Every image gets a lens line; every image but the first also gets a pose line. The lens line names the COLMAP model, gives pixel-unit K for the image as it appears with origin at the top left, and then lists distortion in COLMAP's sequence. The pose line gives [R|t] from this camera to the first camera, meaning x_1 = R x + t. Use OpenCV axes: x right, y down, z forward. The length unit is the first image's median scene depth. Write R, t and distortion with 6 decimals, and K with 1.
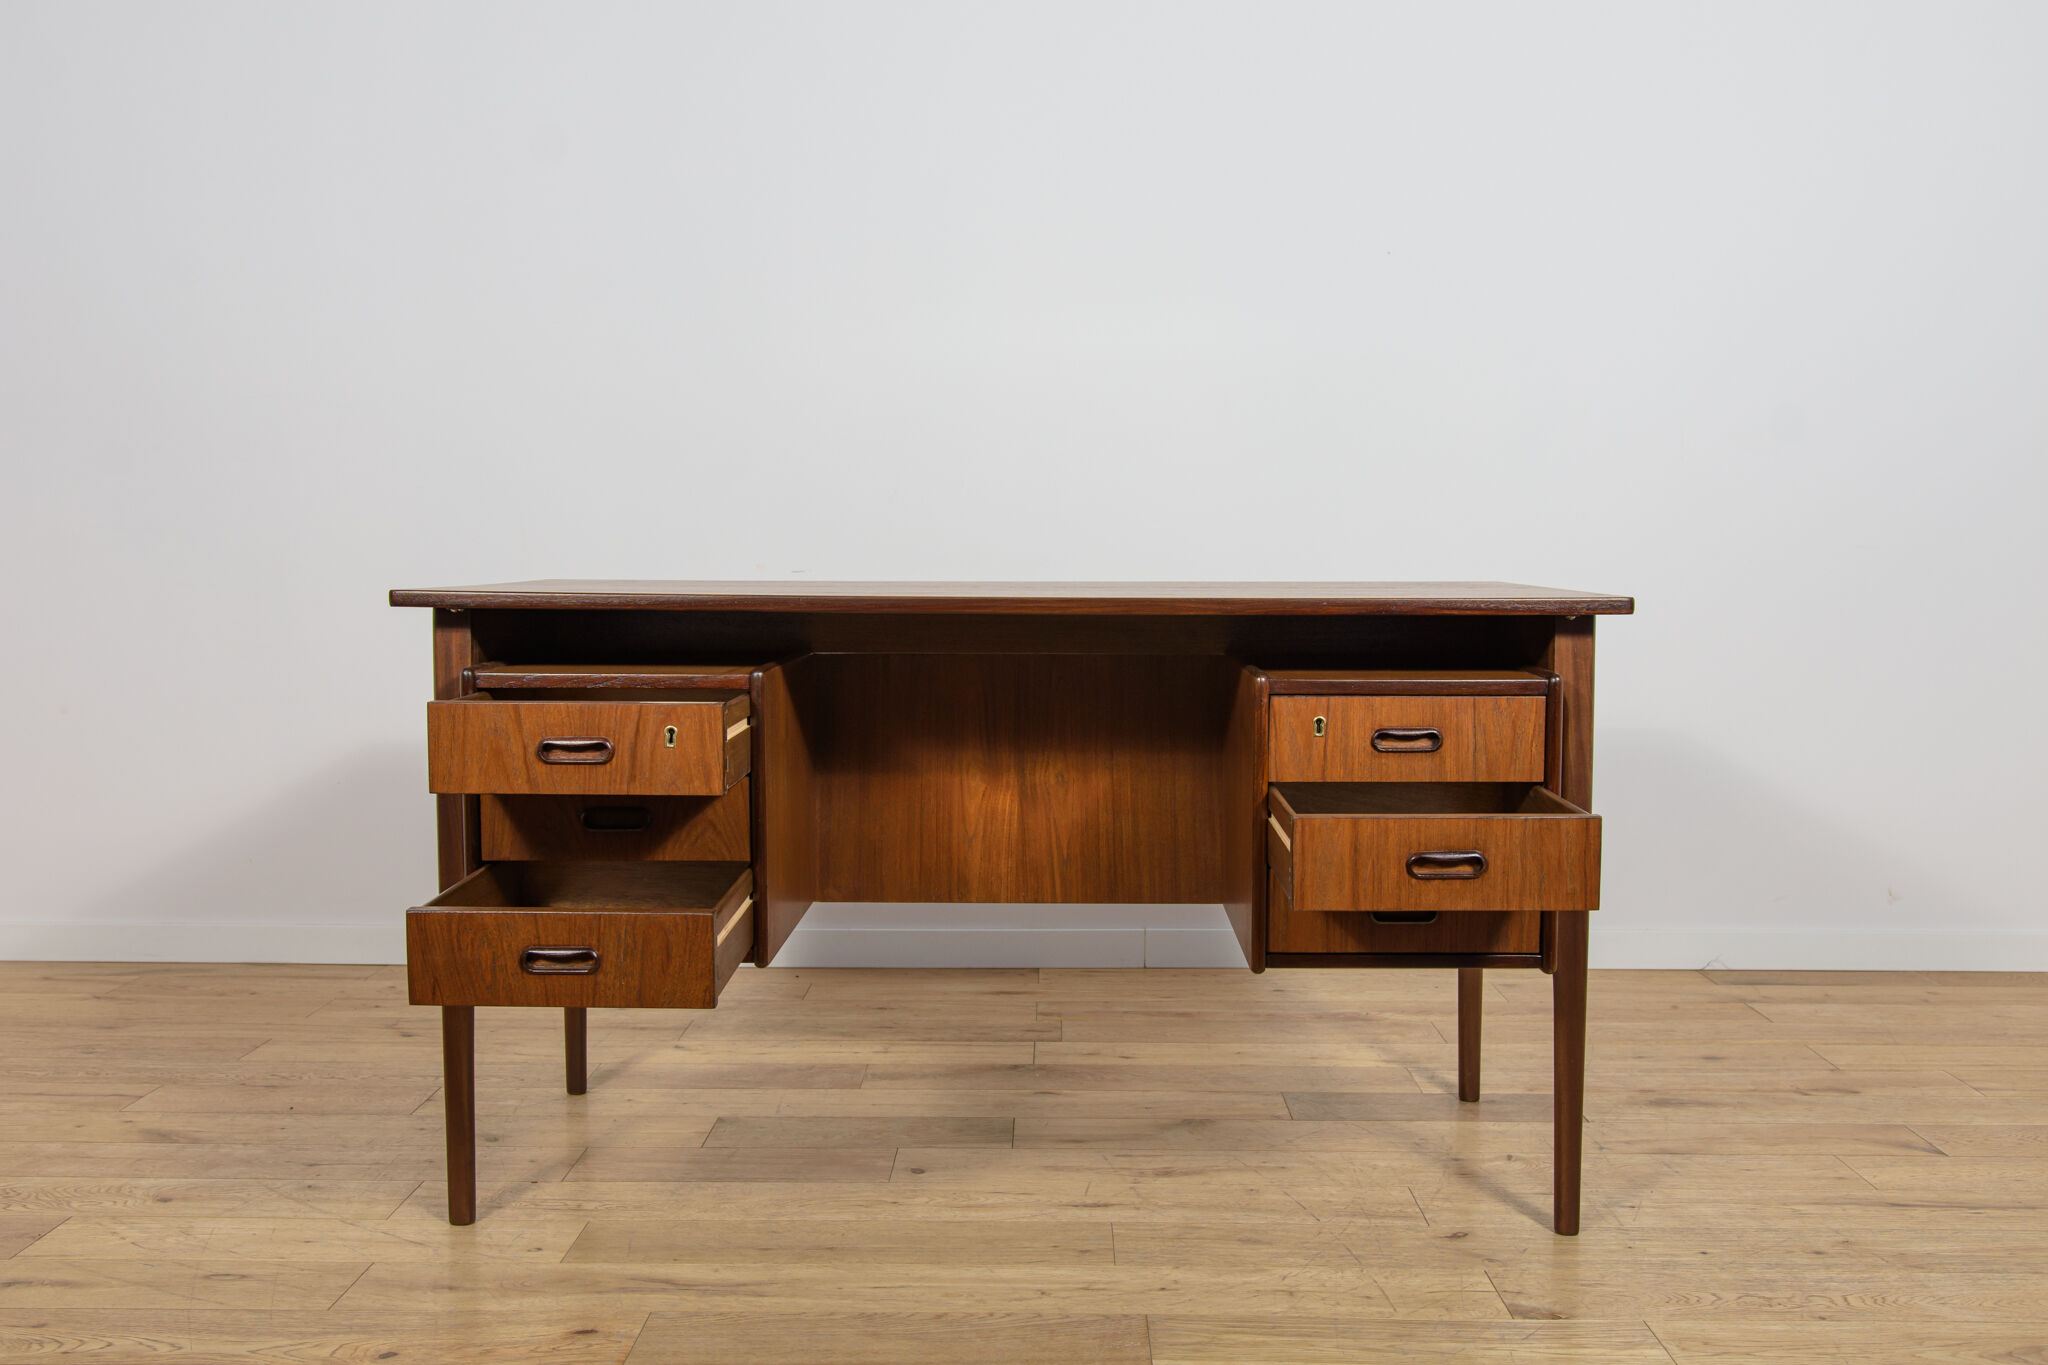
lens RADIAL K [[1854.2, 0, 1025.6], [0, 1854.2, 685.2], [0, 0, 1]] dist [-0.045676, 0.078054]
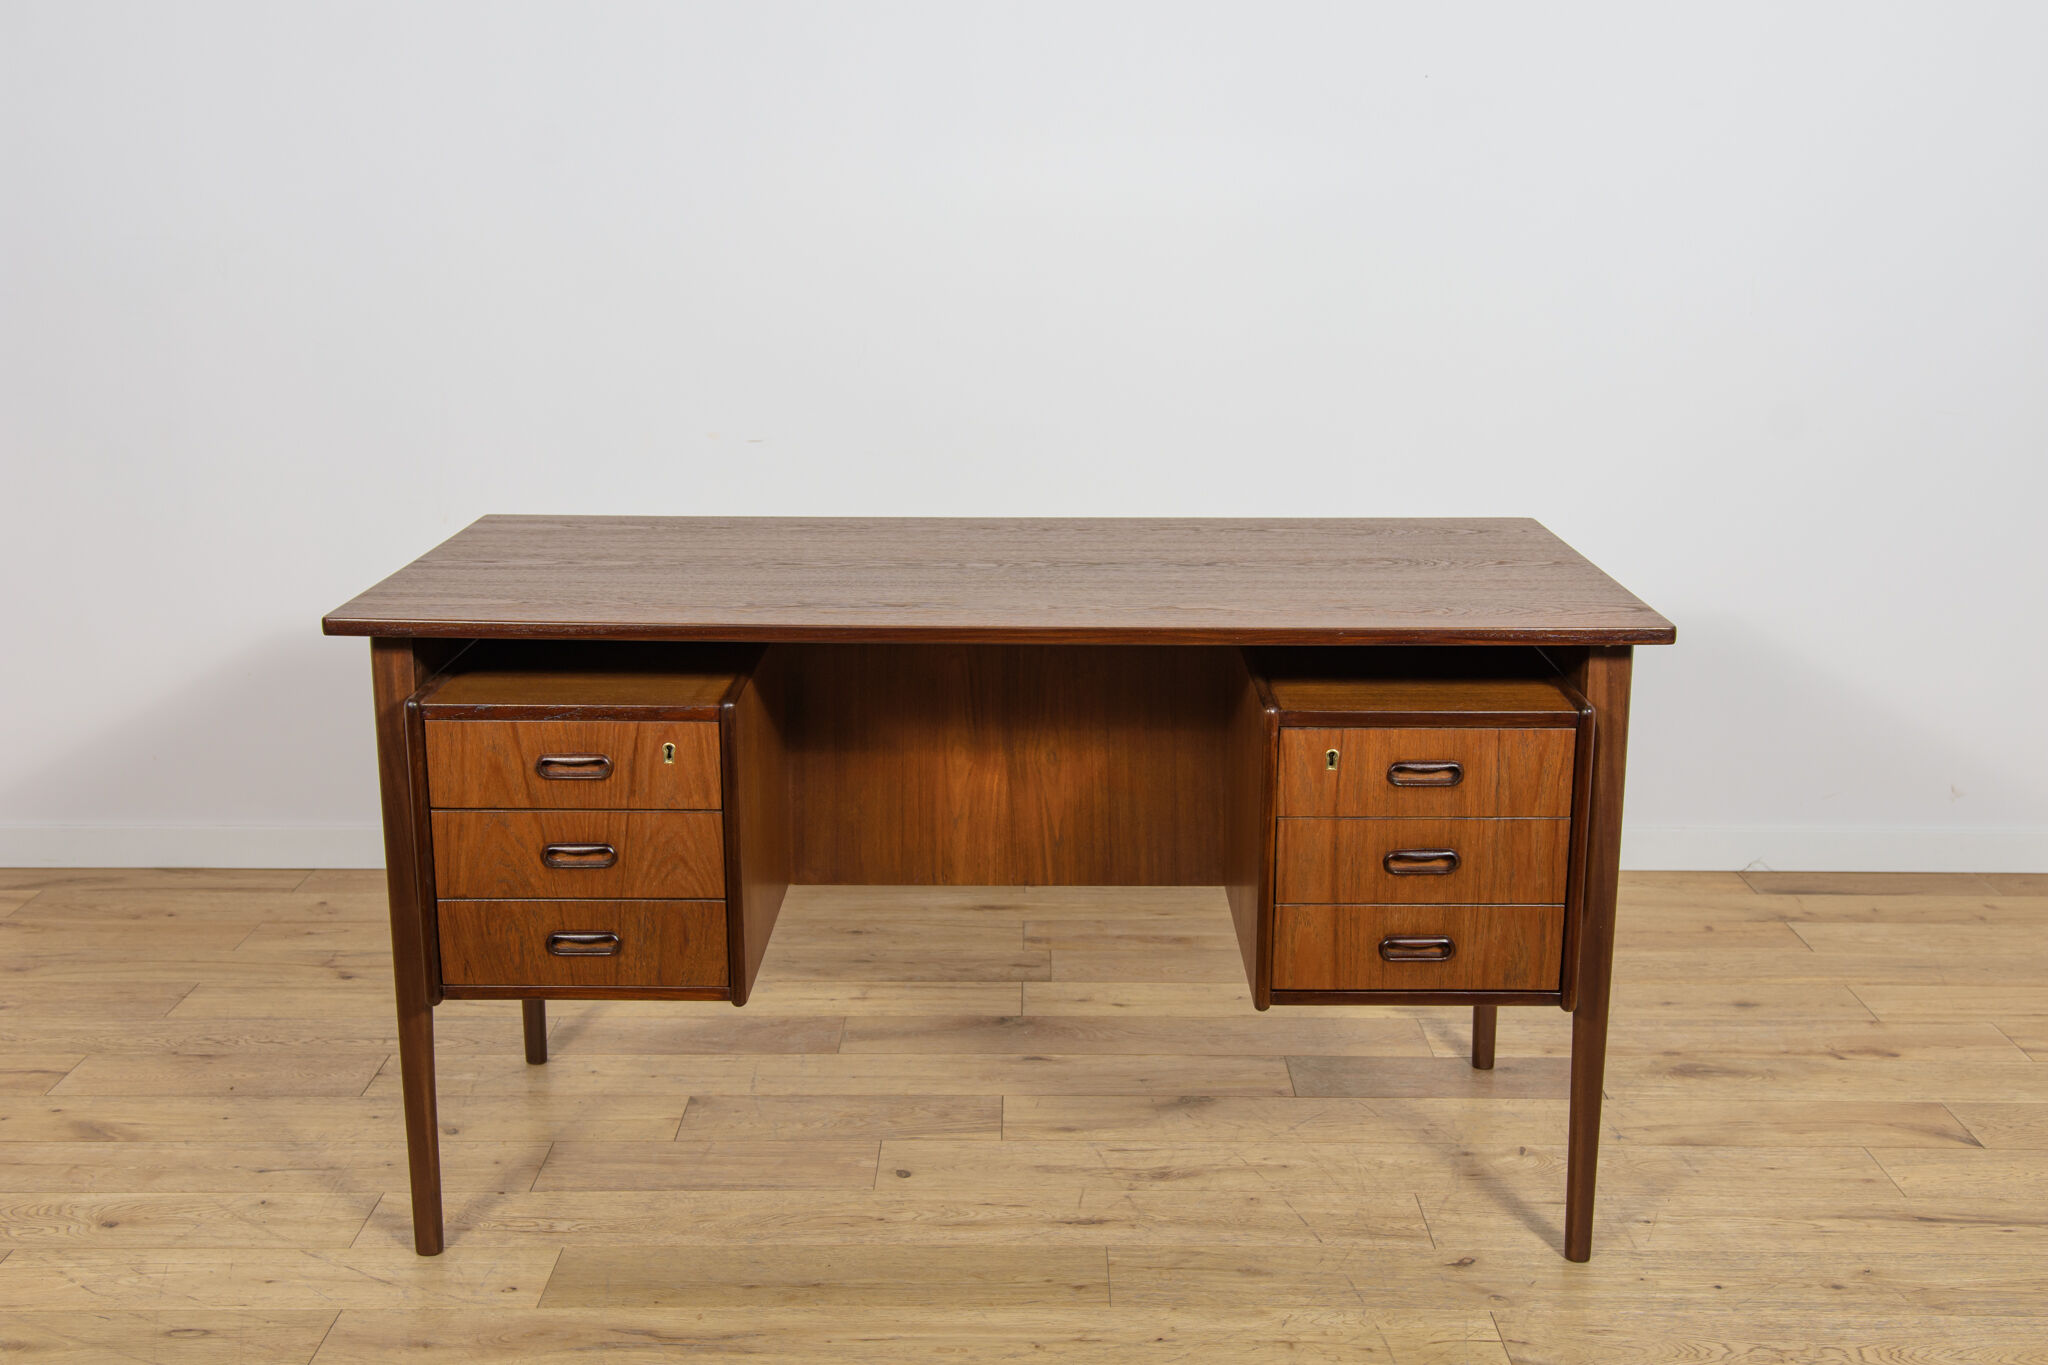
lens RADIAL K [[2110.1, 0, 1024.5], [0, 2110.1, 680.1], [0, 0, 1]] dist [-0.009520, 0.104979]
pose [[0.999925, -0.002938, 0.011925, -0.008471], [0.000971, 0.986849, 0.161642, -0.176538], [-0.012243, -0.161618, 0.986777, -0.038838]]
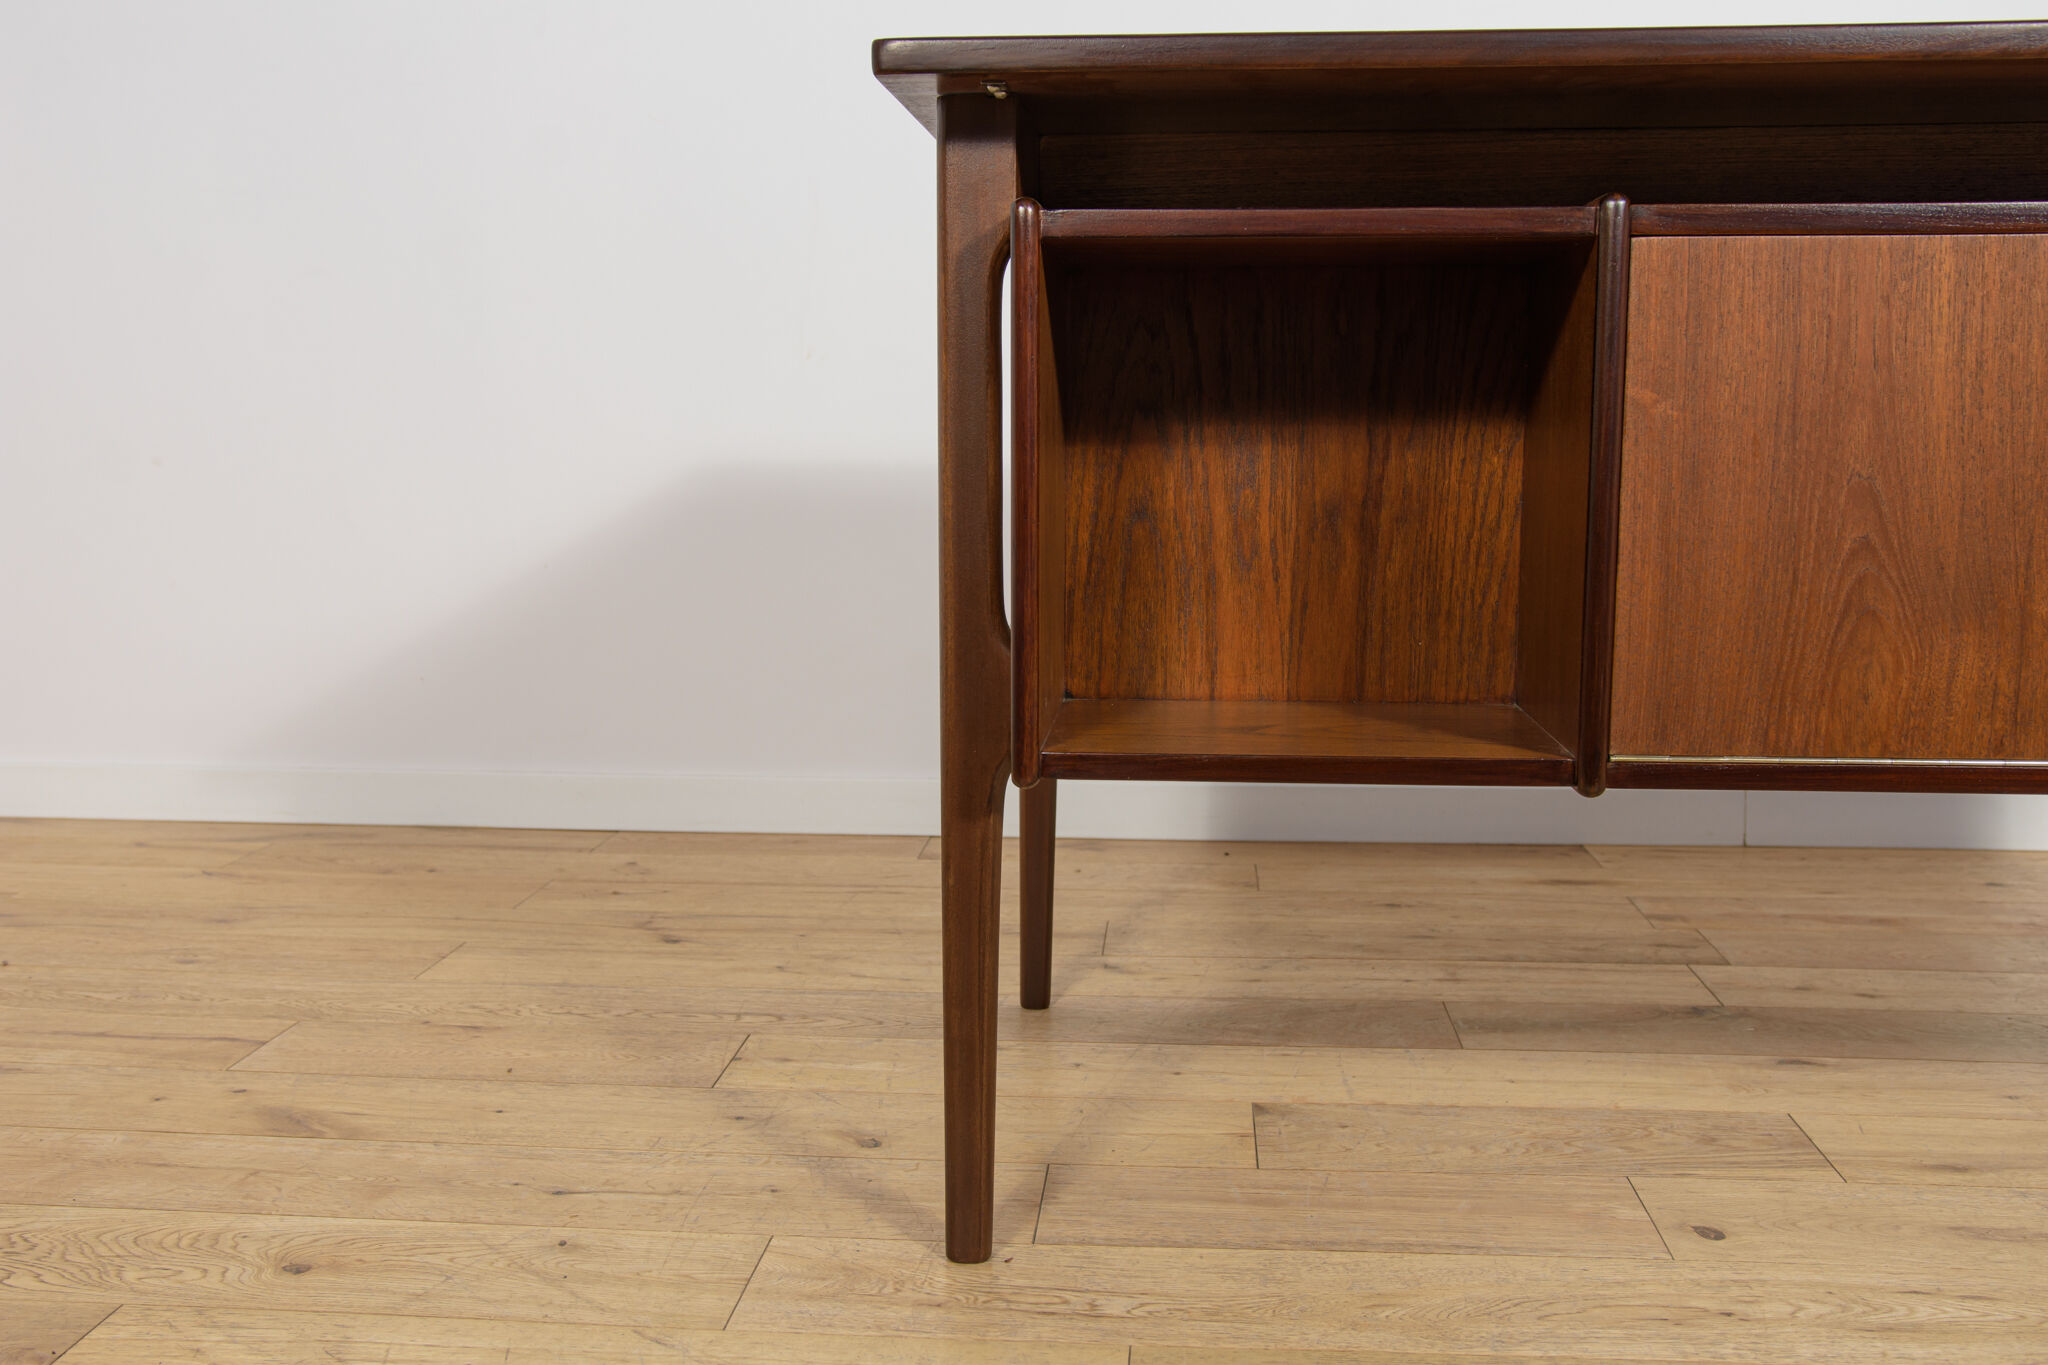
lens RADIAL K [[1885.1, 0, 1037.2], [0, 1885.1, 684.3], [0, 0, 1]] dist [-0.049016, 0.083472]
pose [[0.997447, 0.006046, -0.071150, -0.224084], [-0.001186, 0.997674, 0.068154, 0.078240], [0.071397, -0.067895, 0.995134, 0.504768]]
